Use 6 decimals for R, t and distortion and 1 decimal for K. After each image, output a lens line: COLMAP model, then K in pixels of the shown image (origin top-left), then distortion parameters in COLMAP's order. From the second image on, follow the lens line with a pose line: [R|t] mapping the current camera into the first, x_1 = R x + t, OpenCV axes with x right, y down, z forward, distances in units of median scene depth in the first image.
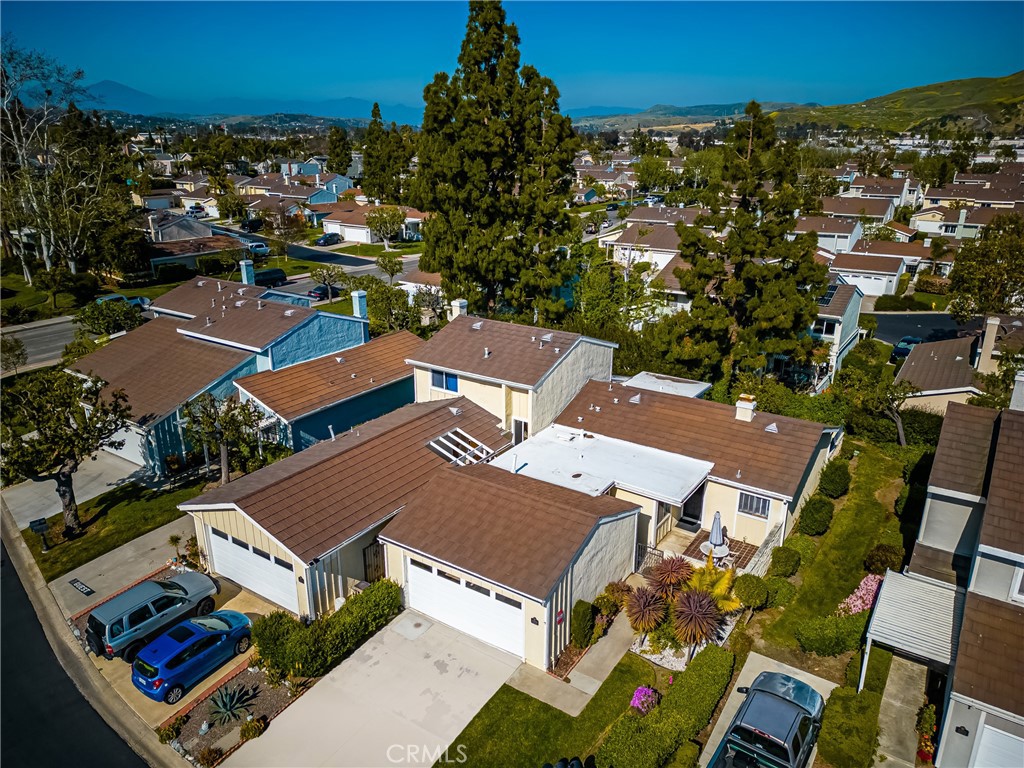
lens RADIAL K [[718.9, 0, 509.3], [0, 718.9, 381.5], [0, 0, 1]] dist [0.080546, -0.073722]
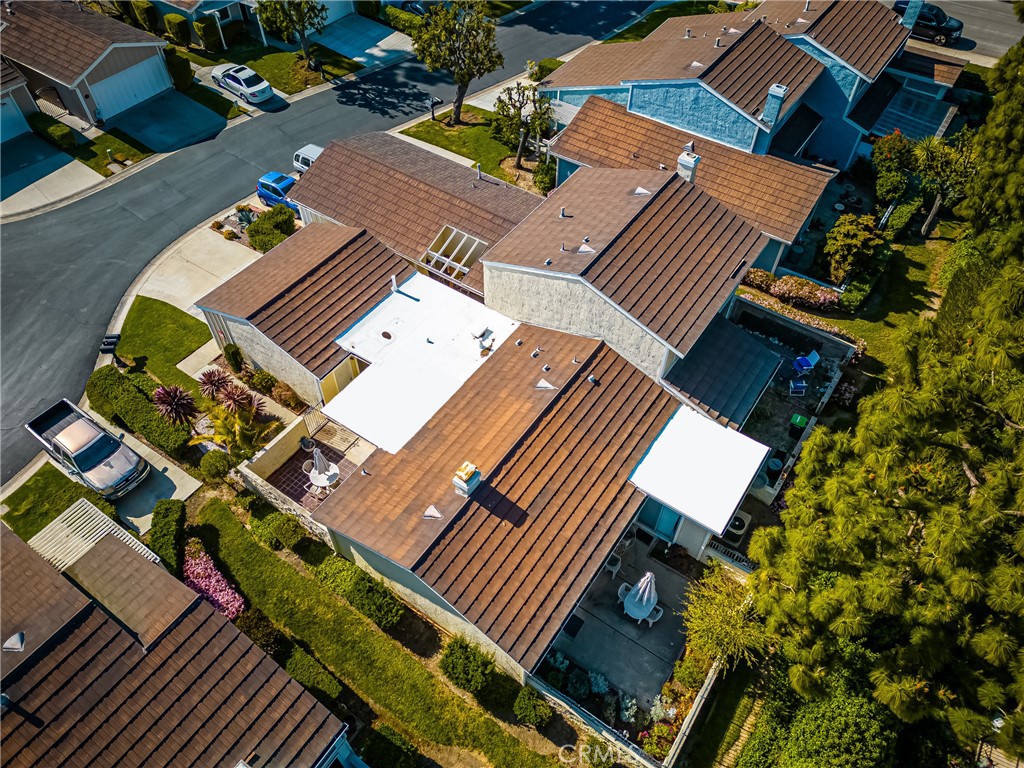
lens RADIAL K [[718.9, 0, 509.3], [0, 718.9, 381.5], [0, 0, 1]] dist [0.080546, -0.073722]
pose [[-0.011827, 0.762658, -0.646693, 0.753166], [-0.324358, 0.608841, 0.723951, -0.579951], [0.945861, 0.218322, 0.240174, 0.906517]]
